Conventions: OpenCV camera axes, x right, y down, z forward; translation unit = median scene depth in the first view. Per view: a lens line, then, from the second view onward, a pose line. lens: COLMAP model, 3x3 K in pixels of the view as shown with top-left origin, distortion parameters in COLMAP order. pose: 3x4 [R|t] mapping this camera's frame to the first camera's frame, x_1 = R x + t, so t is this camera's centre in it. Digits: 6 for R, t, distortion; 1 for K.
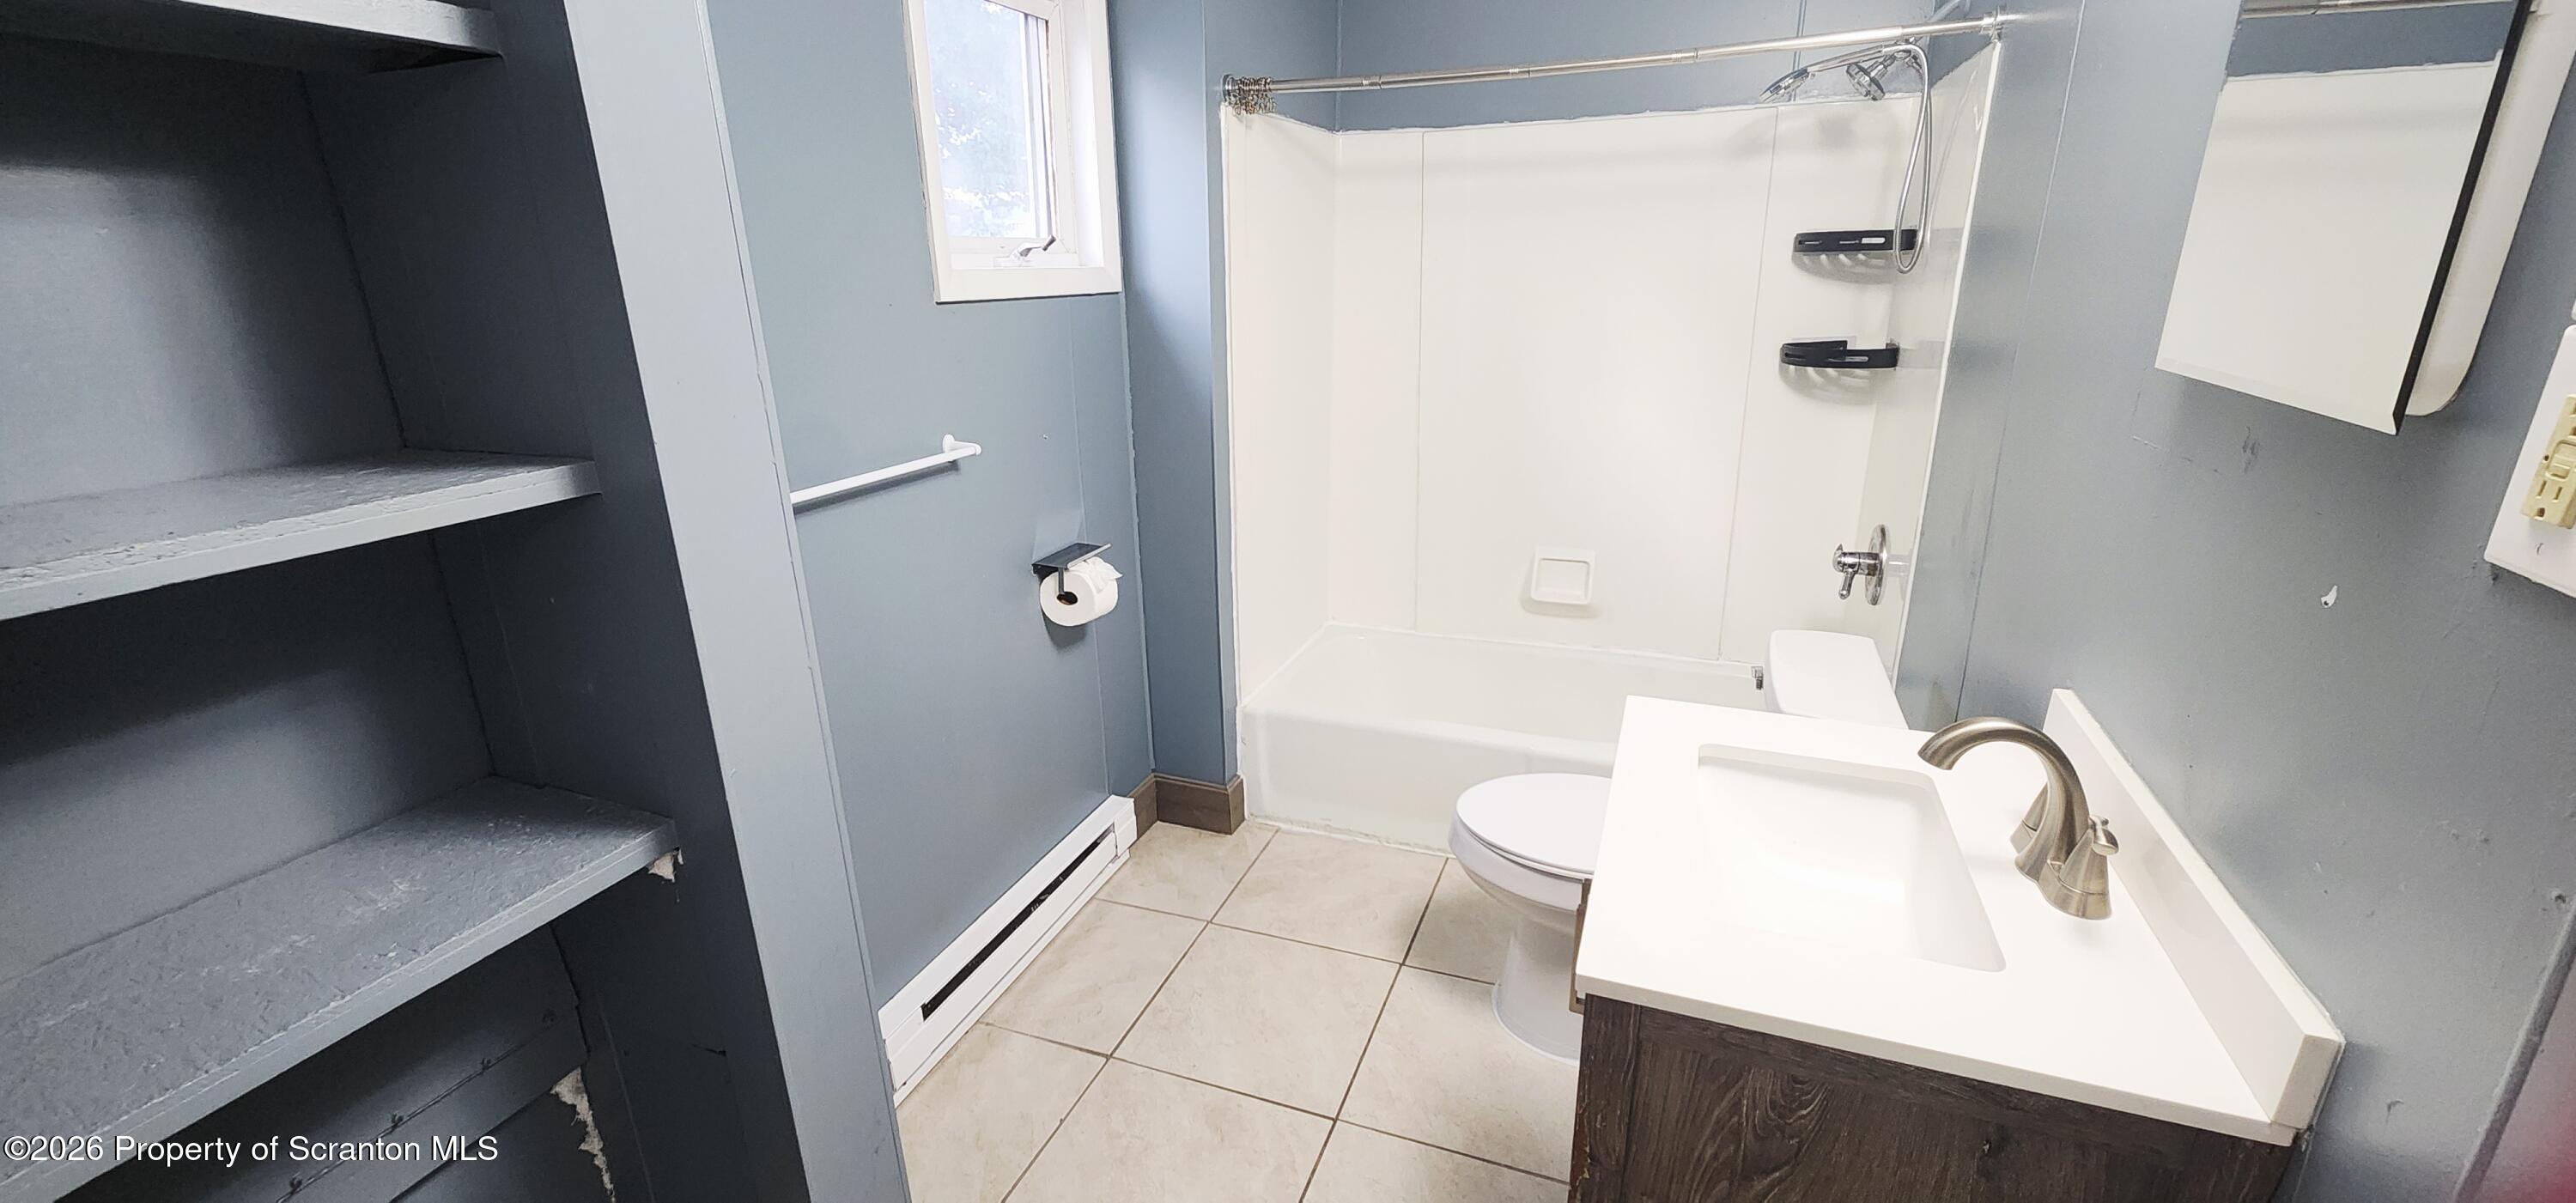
lens RADIAL K [[1061.5, 0, 1279.4], [0, 1061.5, 602.5], [0, 0, 1]] dist [0.000409, 0.000012]
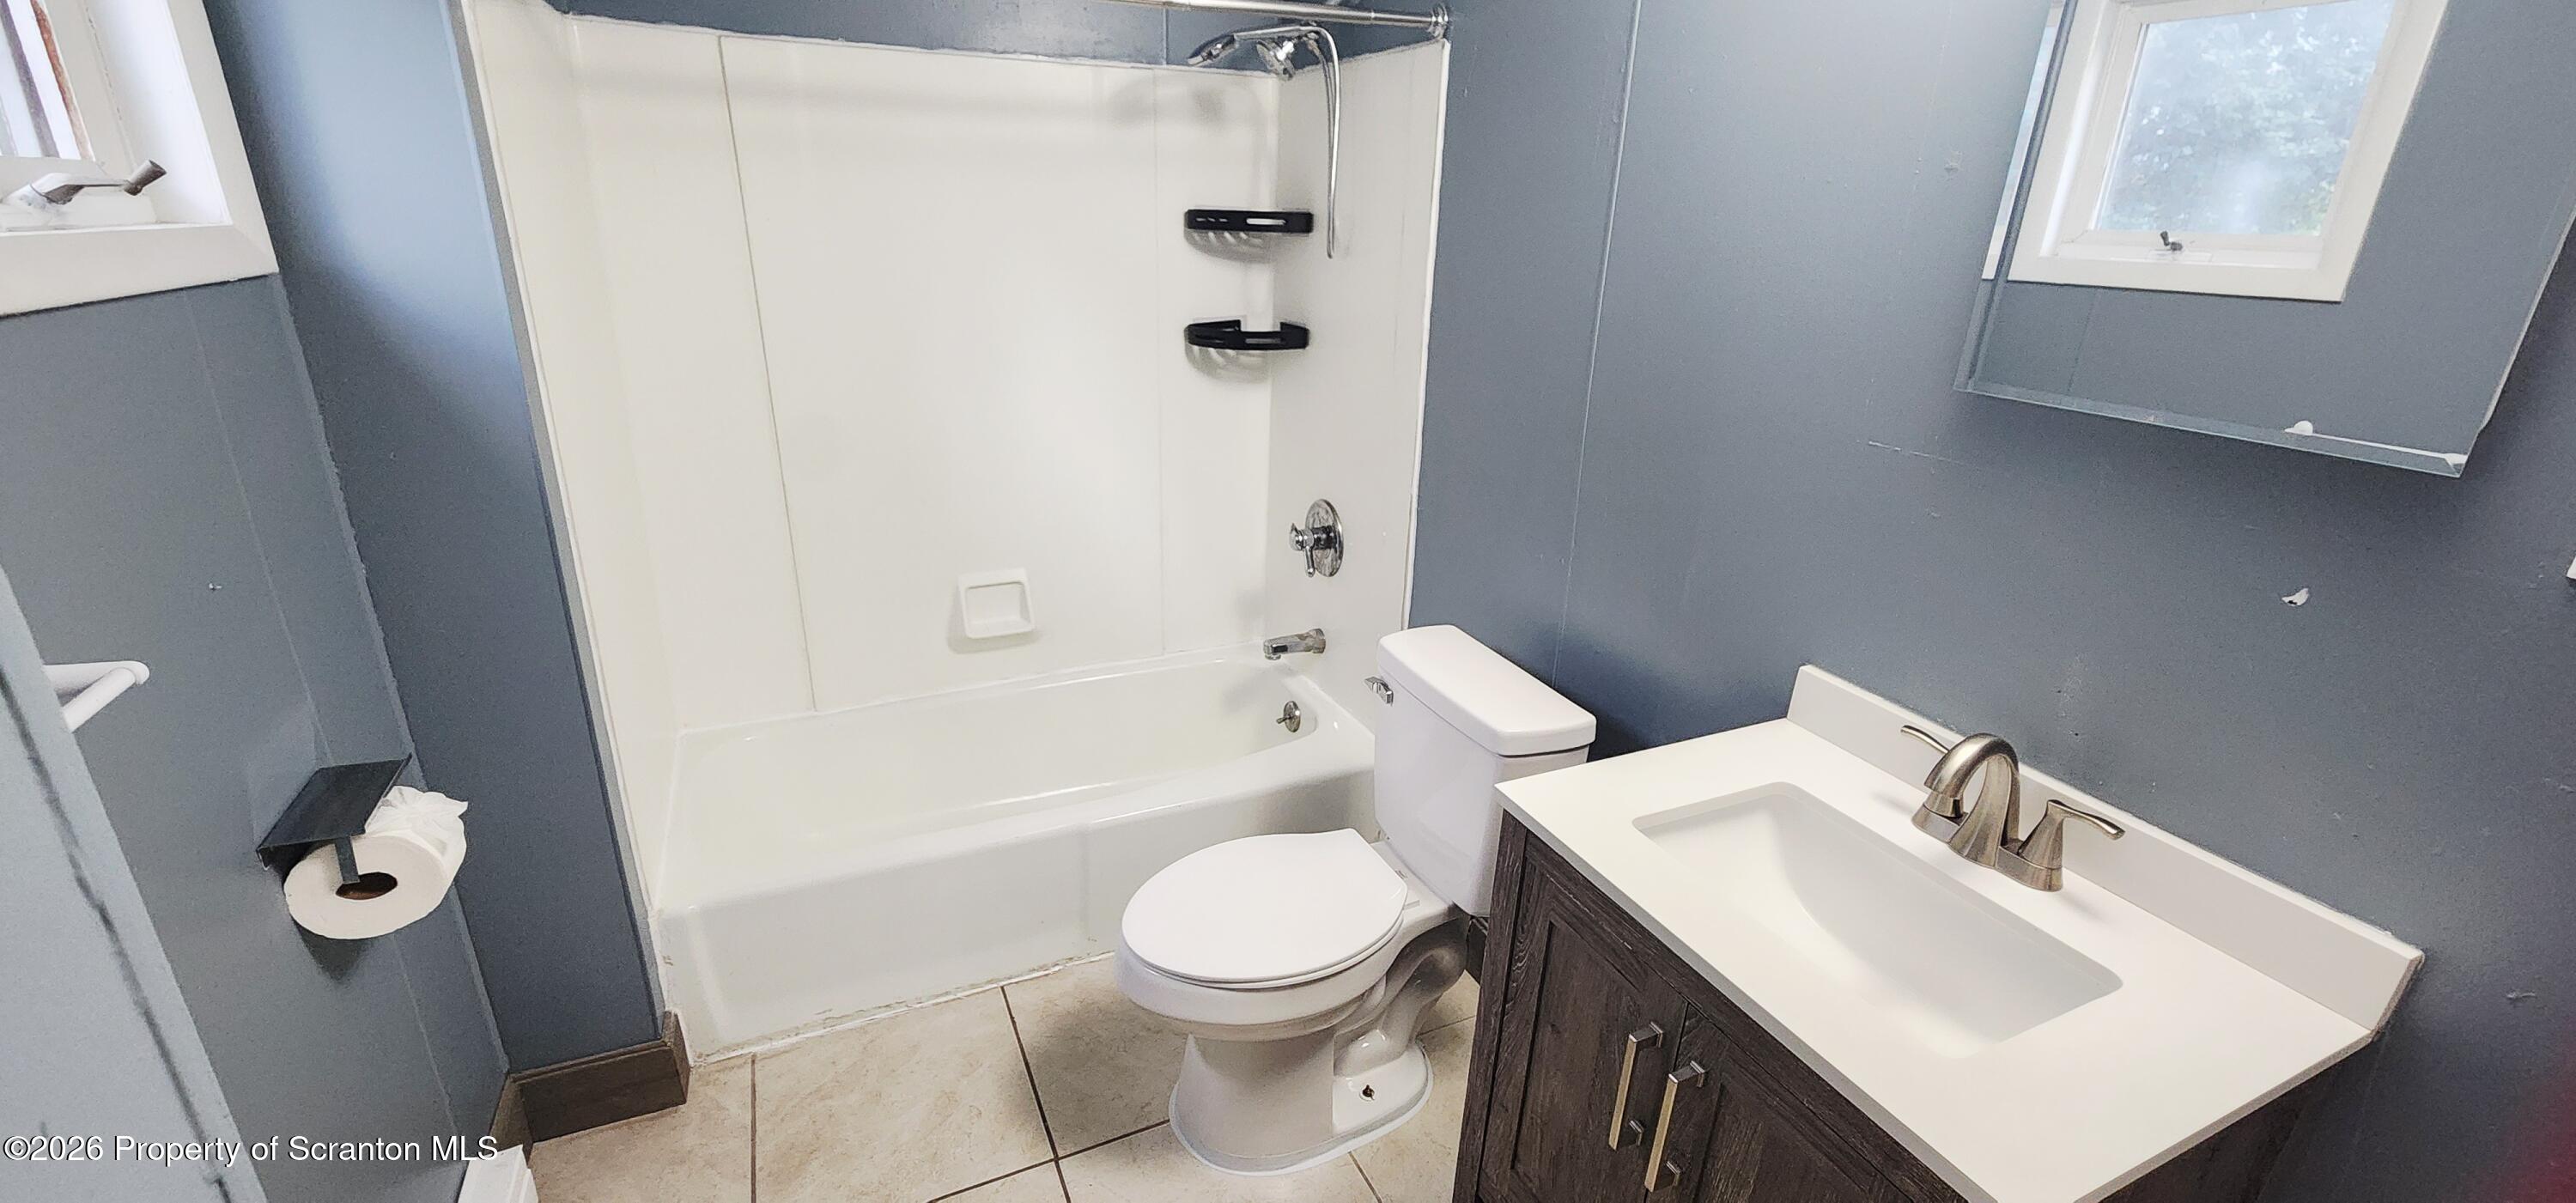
lens RADIAL K [[1061.5, 0, 1289.8], [0, 1061.5, 601.9], [0, 0, 1]] dist [0.000409, 0.000012]
pose [[0.690589, -0.213803, 0.690923, -0.184863], [0.180991, 0.975999, 0.121115, -0.101710], [-0.700235, 0.041410, 0.712711, 0.269950]]
